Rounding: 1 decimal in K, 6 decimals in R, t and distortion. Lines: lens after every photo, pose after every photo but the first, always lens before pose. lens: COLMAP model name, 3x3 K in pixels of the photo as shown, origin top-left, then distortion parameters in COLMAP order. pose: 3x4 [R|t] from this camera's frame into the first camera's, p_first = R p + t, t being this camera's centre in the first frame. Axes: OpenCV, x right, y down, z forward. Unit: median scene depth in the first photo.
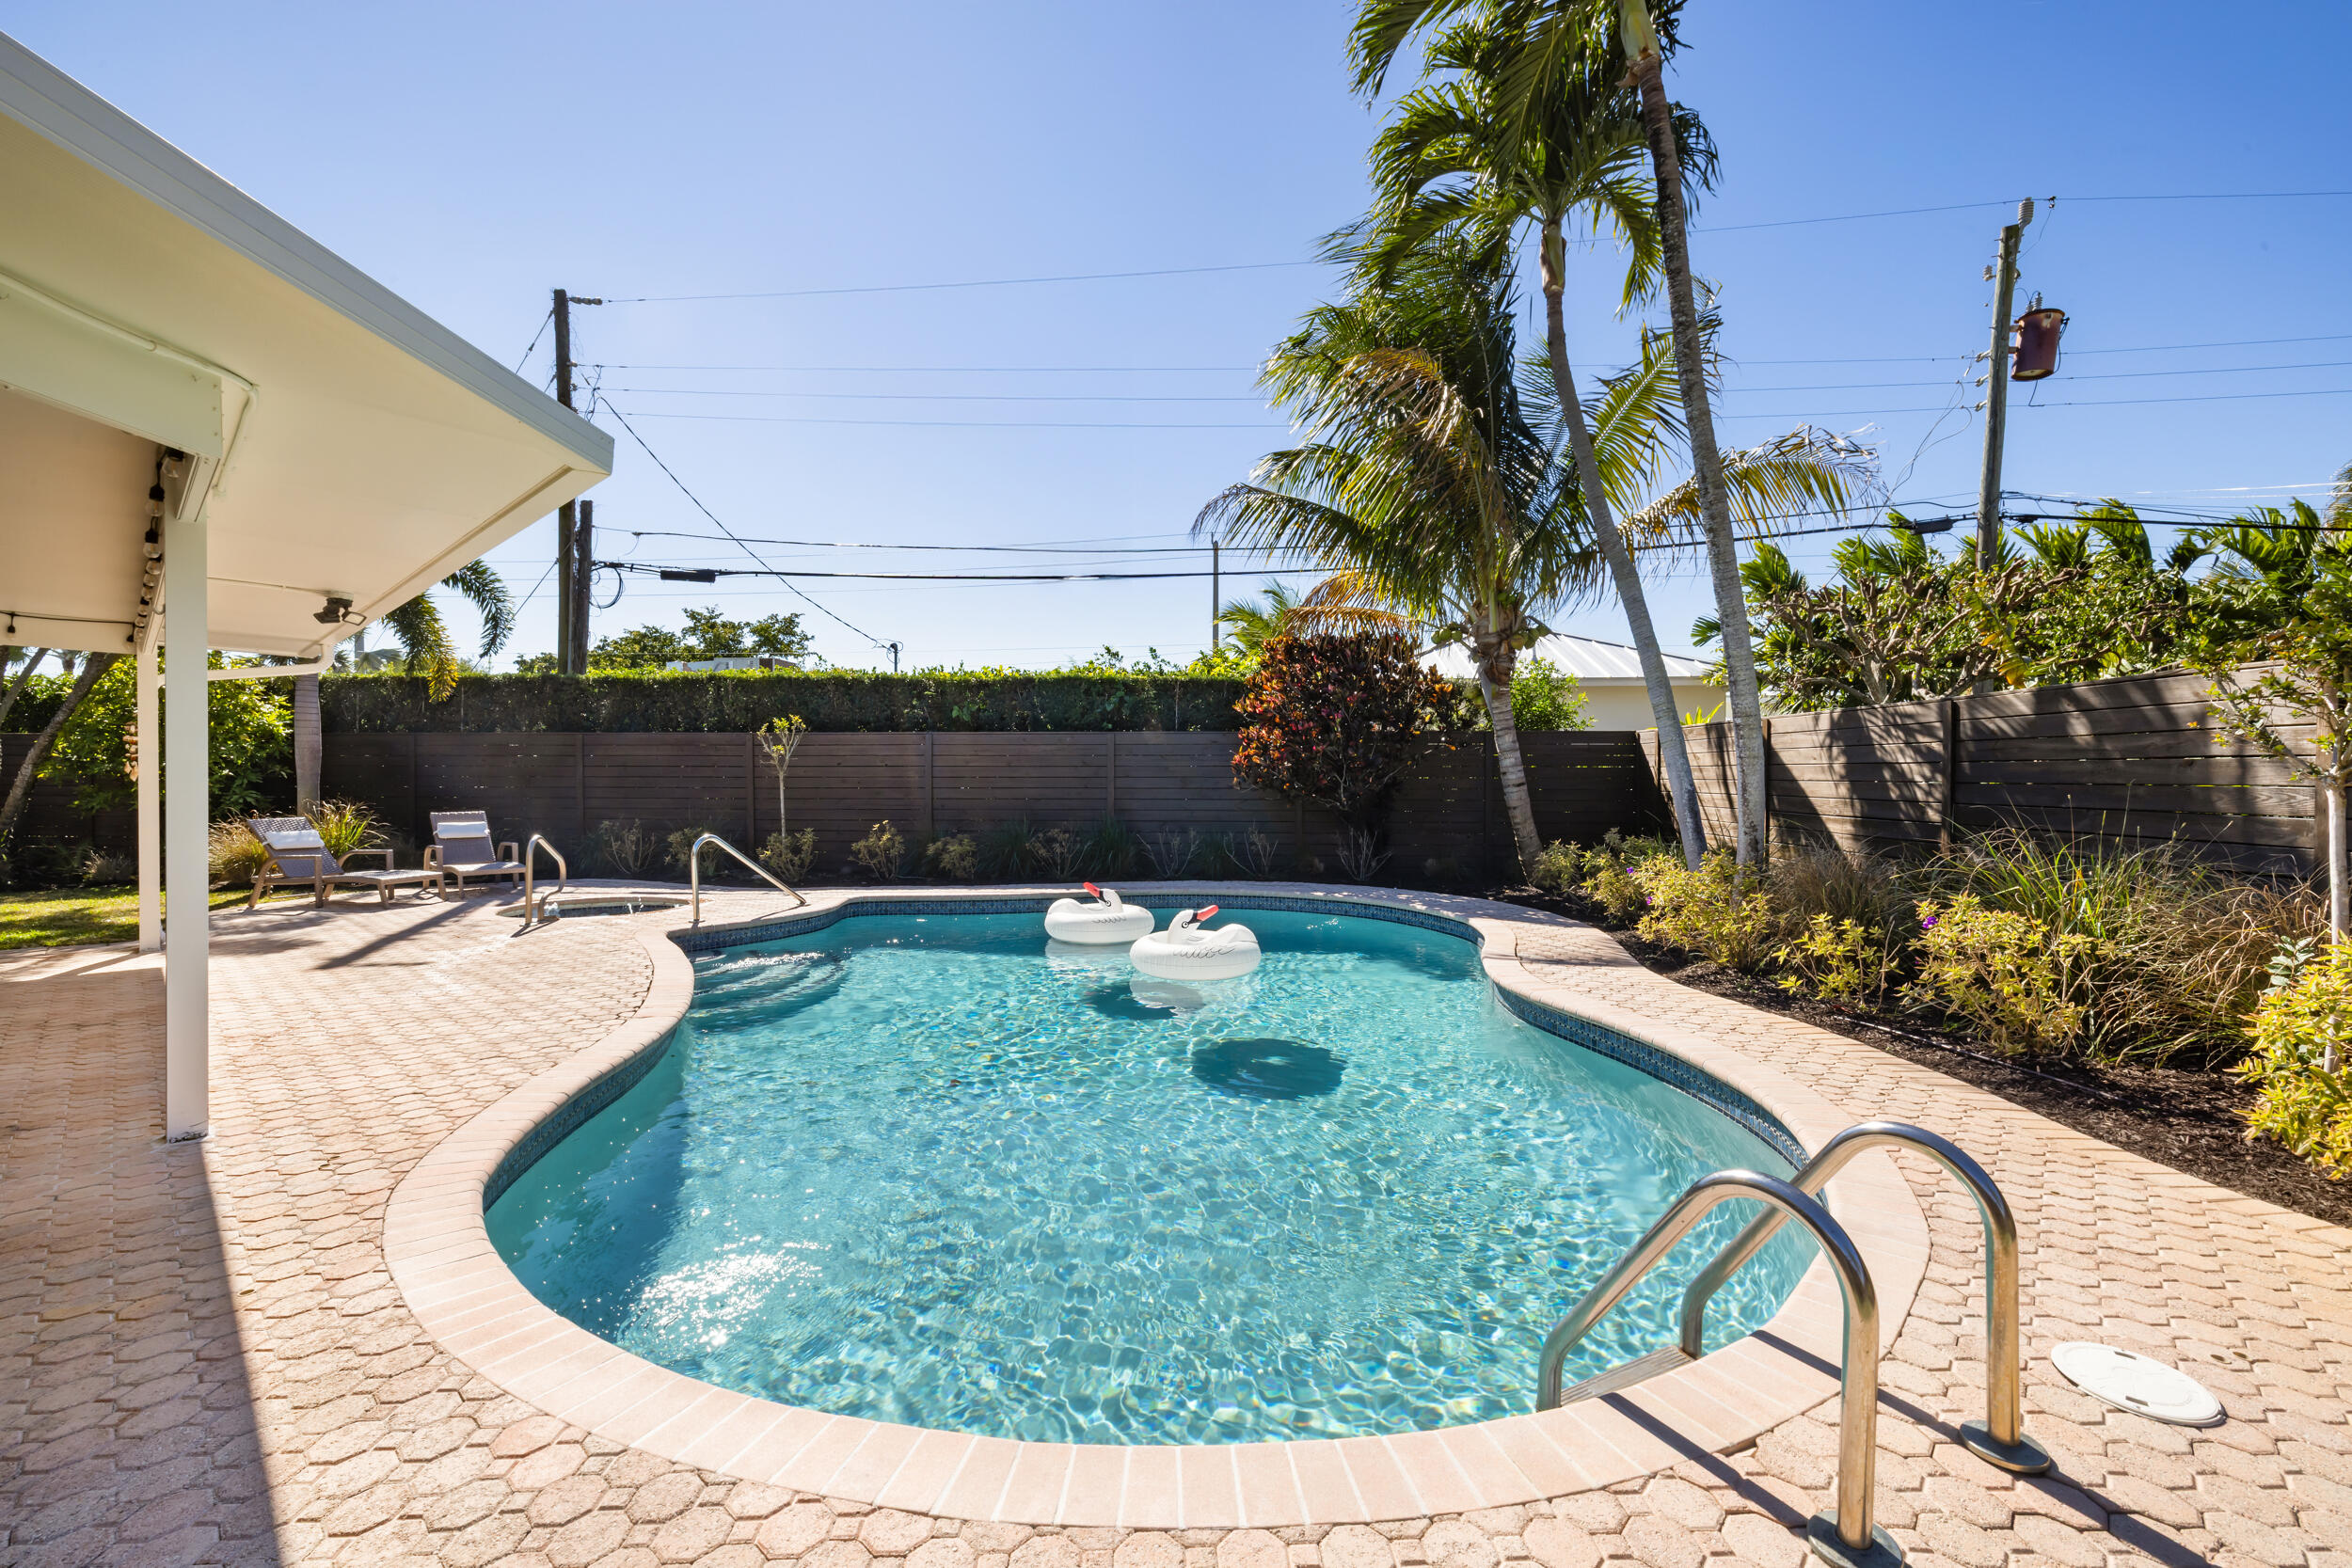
lens RADIAL K [[1006.9, 0, 1181.4], [0, 1006.9, 791.2], [0, 0, 1]] dist [-0.002853, 0.000286]
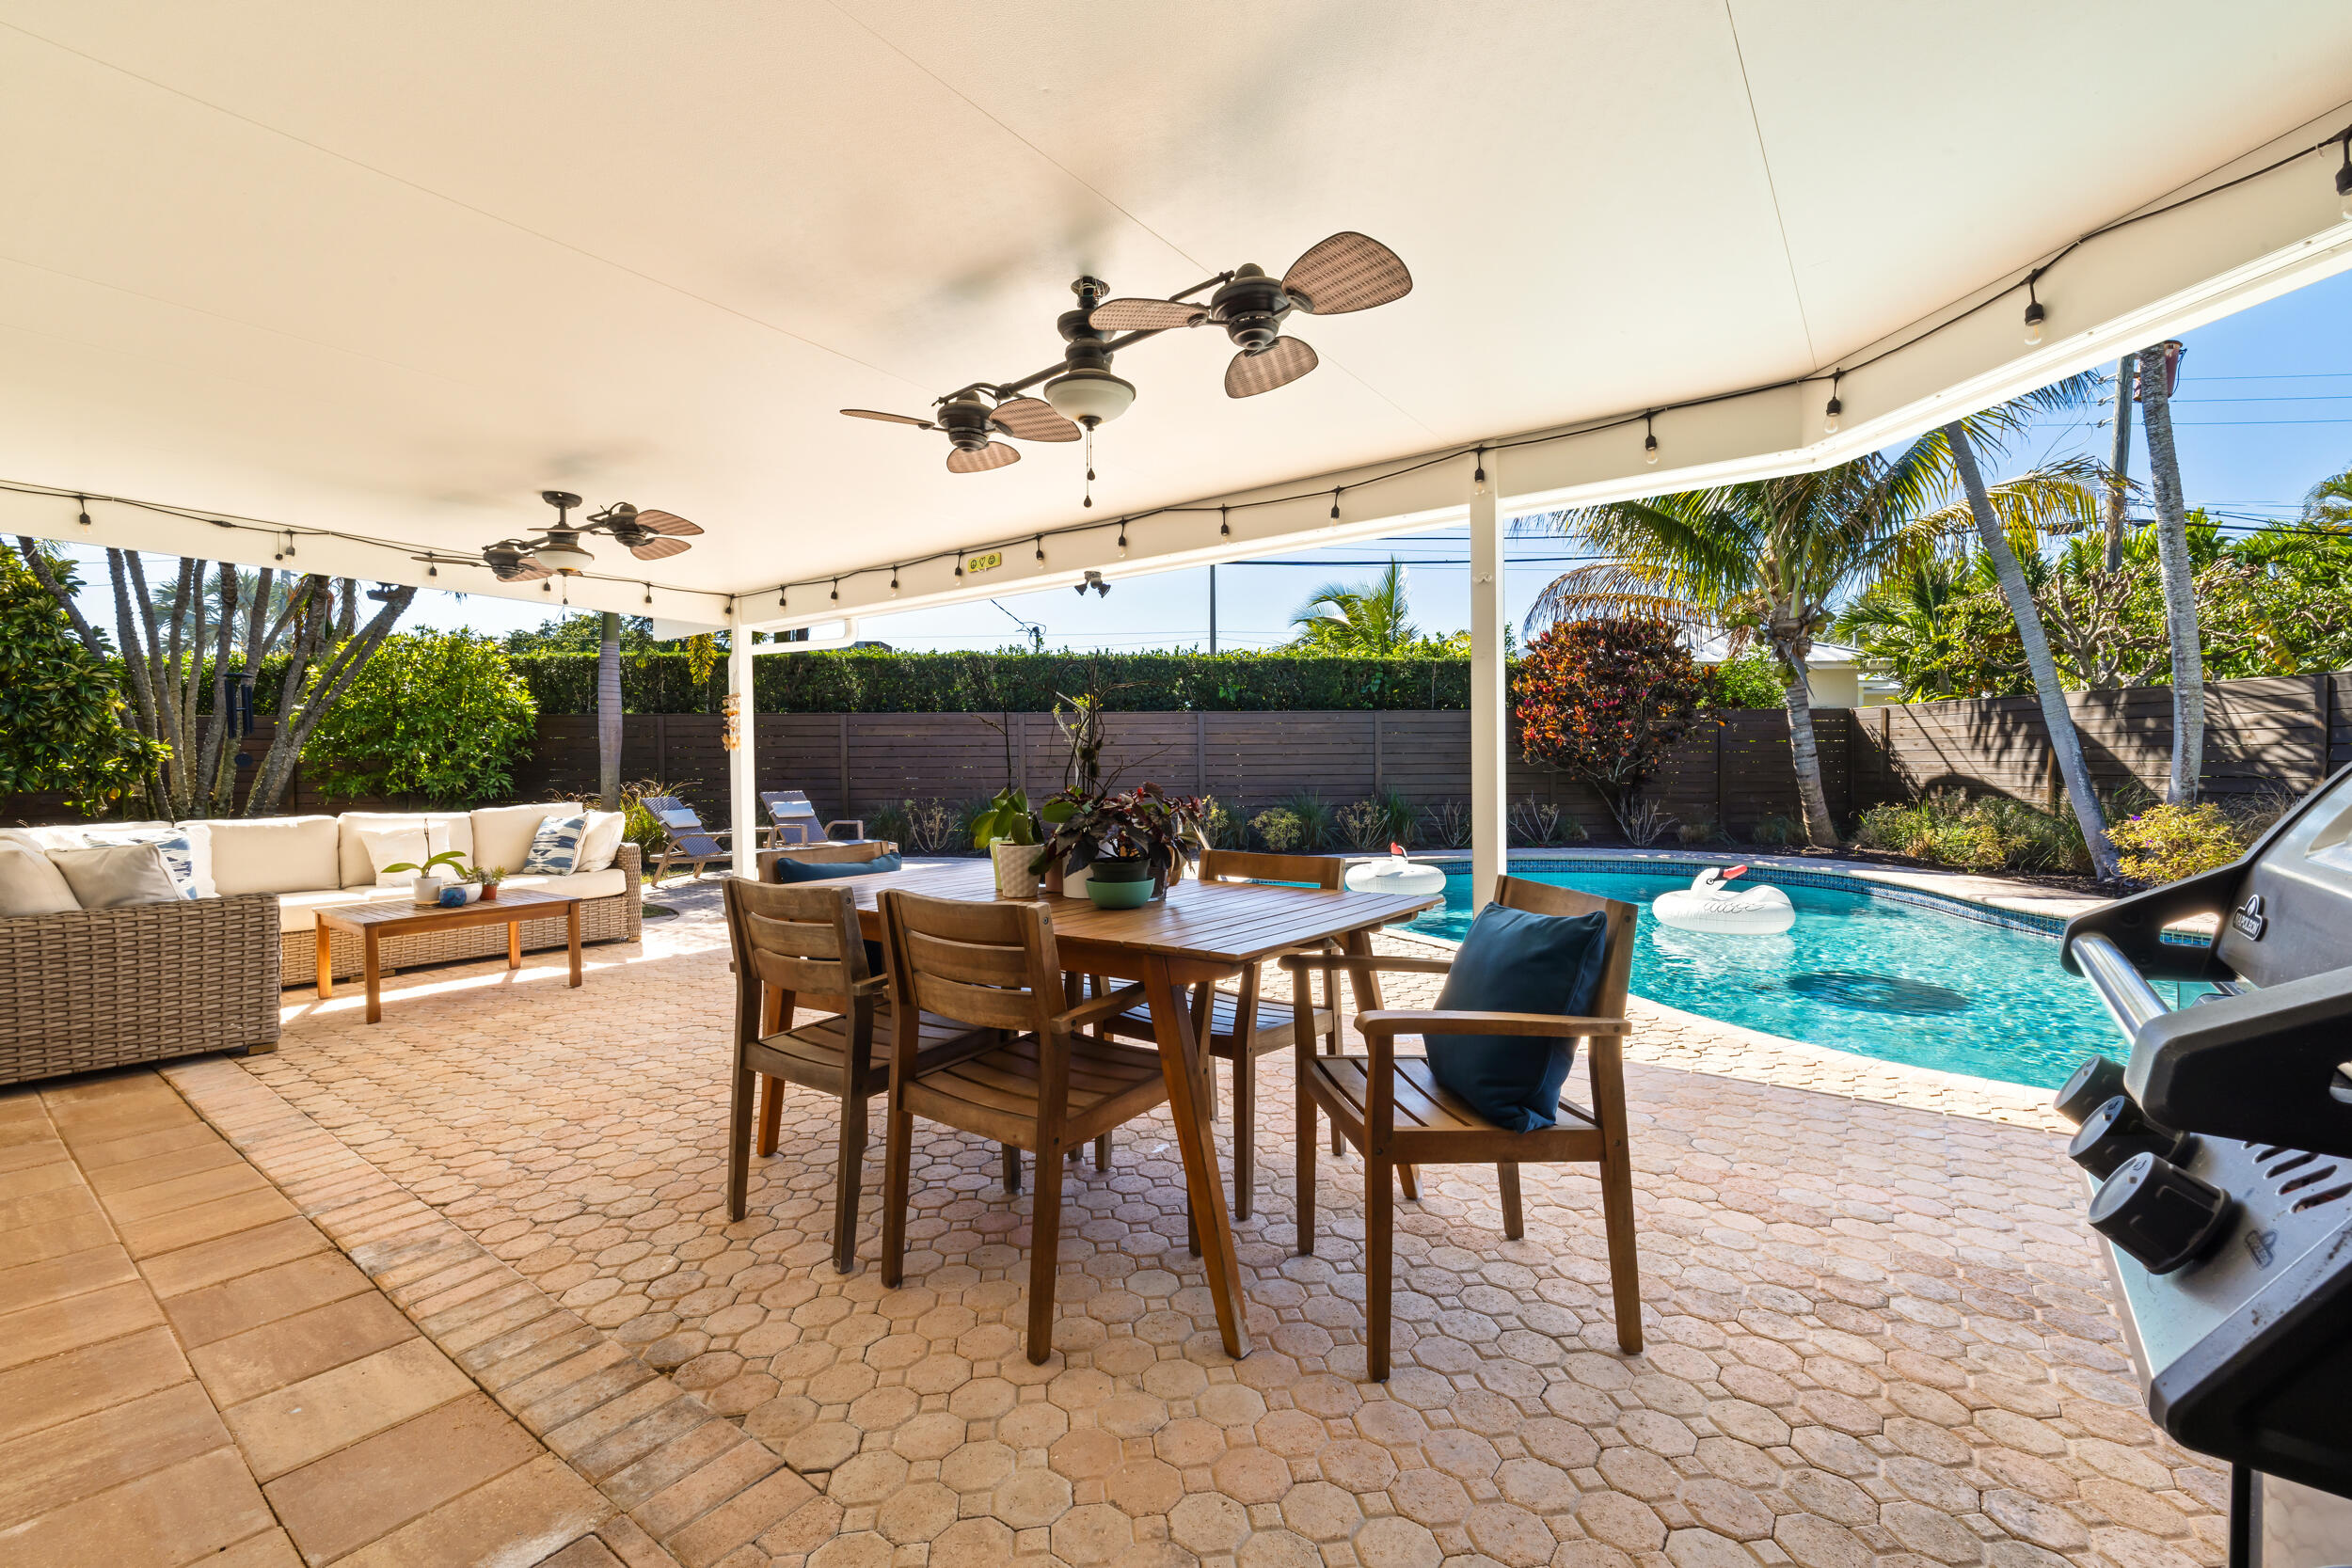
lens RADIAL K [[1006.9, 0, 1162.5], [0, 1006.9, 772.9], [0, 0, 1]] dist [-0.002853, 0.000286]
pose [[0.995049, -0.009175, 0.098960, -0.391836], [0.009043, 0.999958, 0.001780, 0.002545], [-0.098972, -0.000876, 0.995090, -0.029554]]
